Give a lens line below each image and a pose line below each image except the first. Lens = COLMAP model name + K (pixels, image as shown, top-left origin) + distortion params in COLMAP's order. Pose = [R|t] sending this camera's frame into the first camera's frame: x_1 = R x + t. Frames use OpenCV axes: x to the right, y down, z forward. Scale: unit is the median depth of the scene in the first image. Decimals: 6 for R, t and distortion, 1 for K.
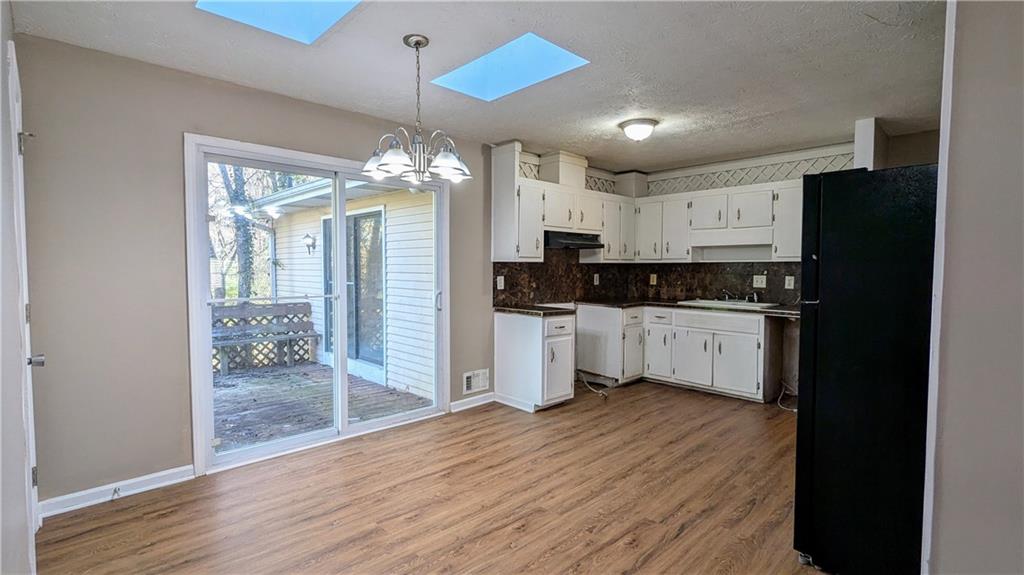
lens RADIAL K [[480.2, 0, 514.9], [0, 480.2, 291.9], [0, 0, 1]] dist [0.001520, -0.001378]
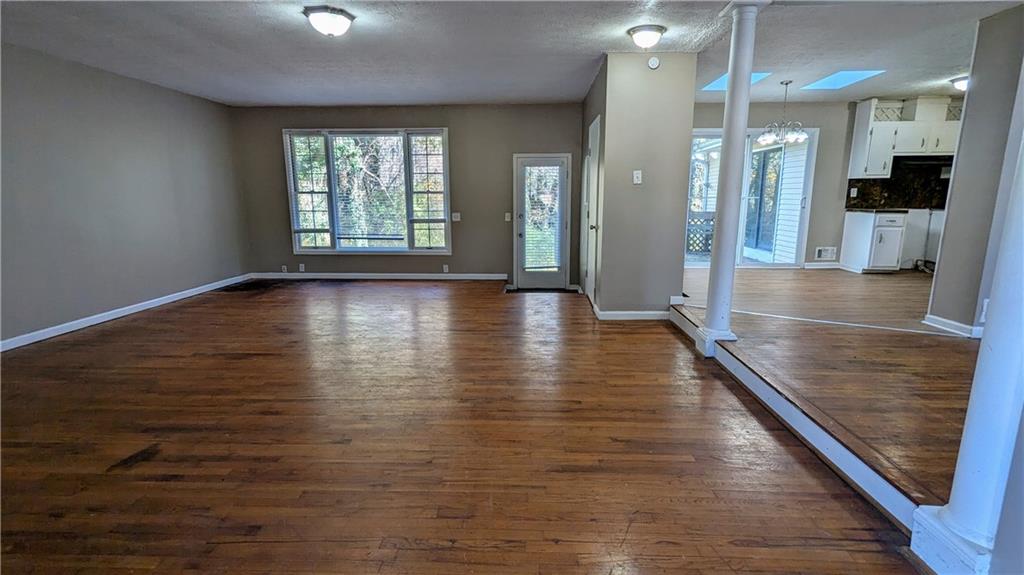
lens RADIAL K [[480.2, 0, 516.9], [0, 480.2, 291.8], [0, 0, 1]] dist [0.001520, -0.001378]
pose [[0.686466, 0.137724, -0.714000, 0.359452], [-0.030882, 0.986536, 0.160602, 0.078447], [0.726506, -0.088198, 0.681477, -0.837980]]
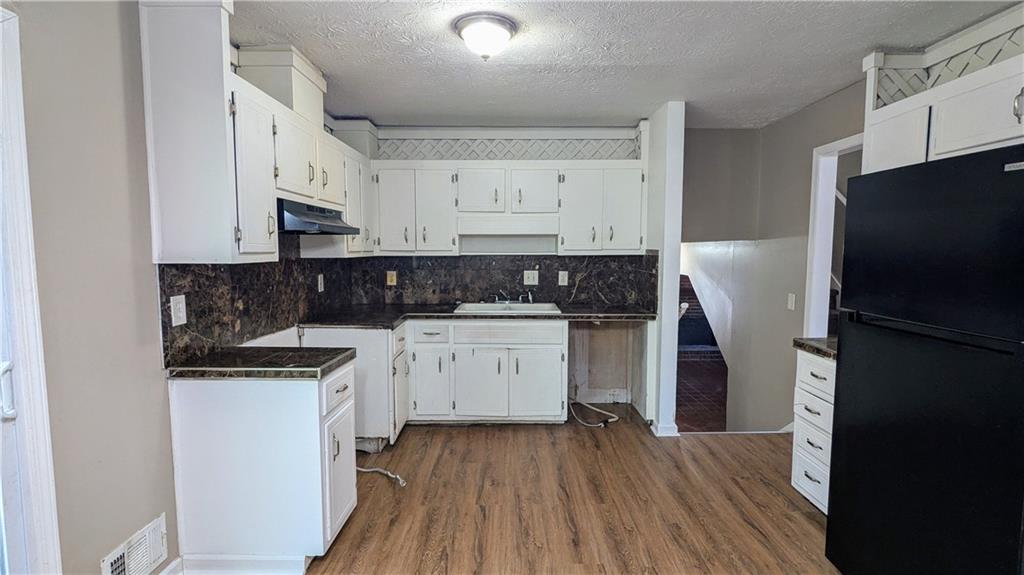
lens RADIAL K [[480.2, 0, 513.5], [0, 480.2, 291.3], [0, 0, 1]] dist [0.001520, -0.001378]
pose [[0.685861, -0.065803, 0.724751, -0.131825], [0.038338, 0.997788, 0.054313, -0.046556], [-0.726722, -0.009466, 0.686867, 0.456641]]
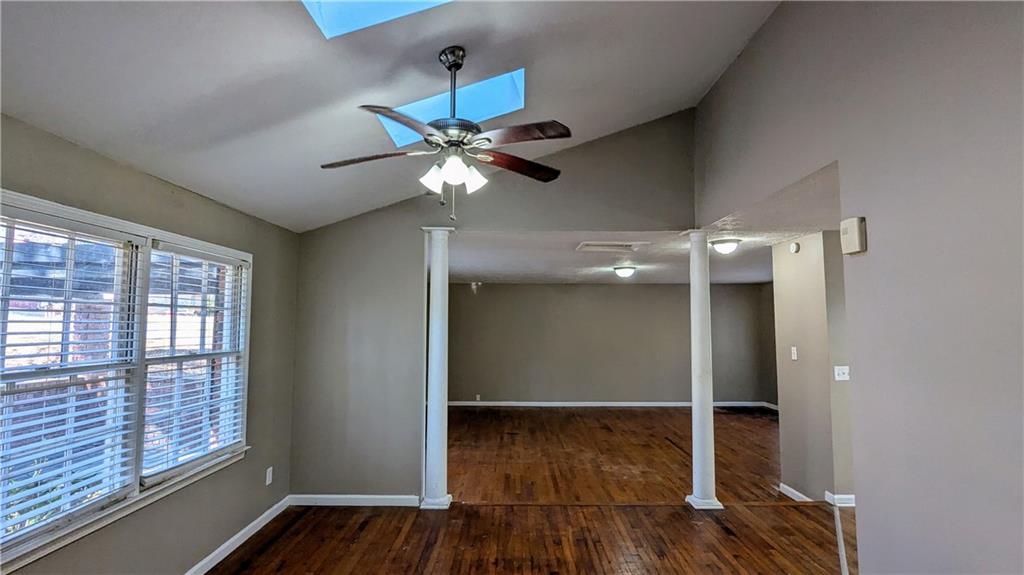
lens RADIAL K [[480.2, 0, 515.6], [0, 480.2, 289.0], [0, 0, 1]] dist [0.001520, -0.001378]
pose [[-0.692341, -0.054510, -0.719508, 0.919089], [-0.038233, 0.998513, -0.038858, -0.076236], [0.720556, 0.000606, -0.693396, 0.316890]]
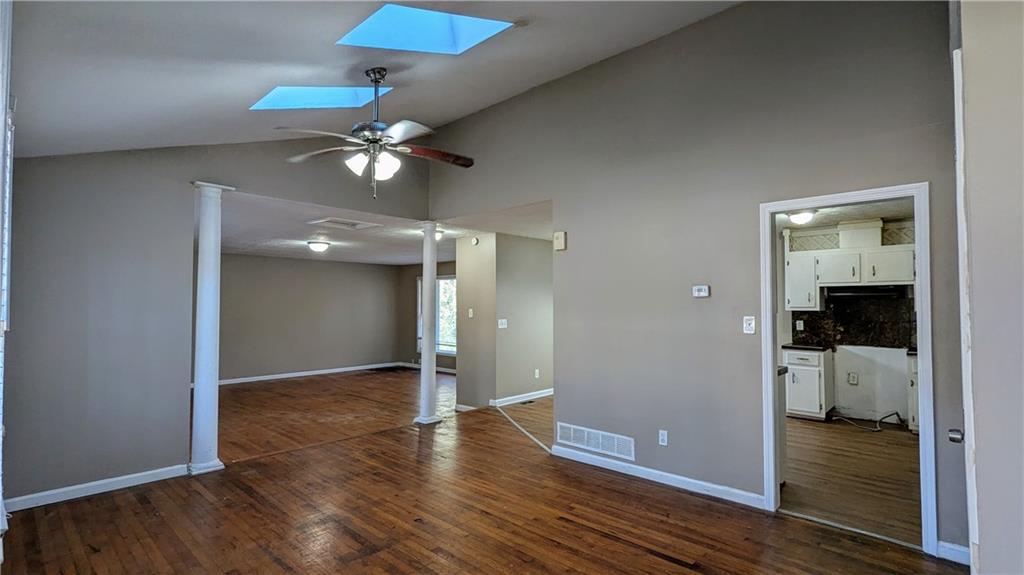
lens RADIAL K [[480.2, 0, 514.8], [0, 480.2, 289.1], [0, 0, 1]] dist [0.001520, -0.001378]
pose [[0.056931, -0.036029, -0.997728, 1.264962], [-0.050537, 0.997963, -0.038922, -0.026600], [0.997098, 0.052638, 0.054994, 0.090081]]
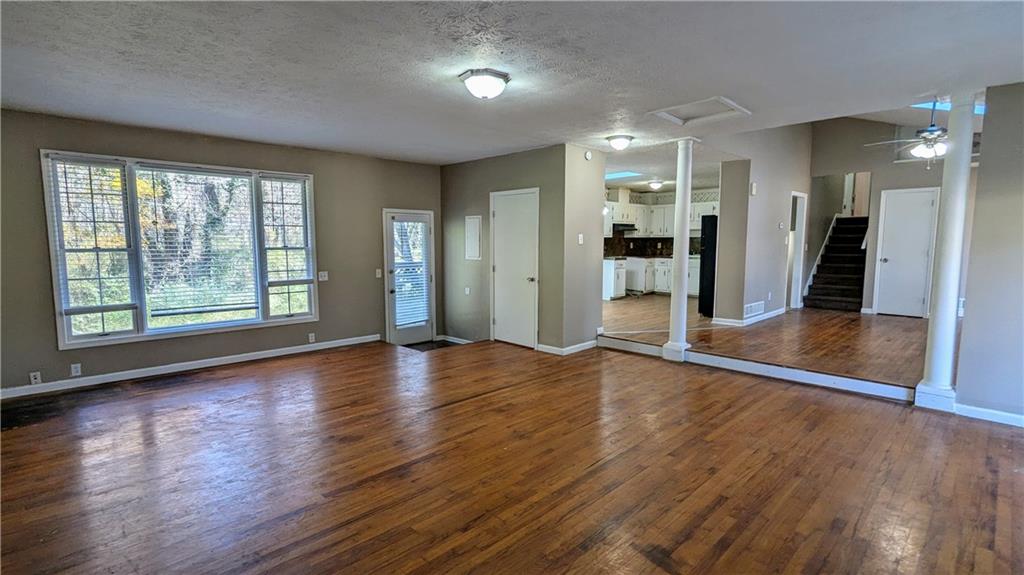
lens RADIAL K [[480.2, 0, 514.3], [0, 480.2, 292.7], [0, 0, 1]] dist [0.001520, -0.001378]
pose [[0.999995, -0.003070, -0.000800, -0.387676], [0.003111, 0.998329, 0.057698, 0.064754], [0.000621, -0.057701, 0.998334, -1.243333]]
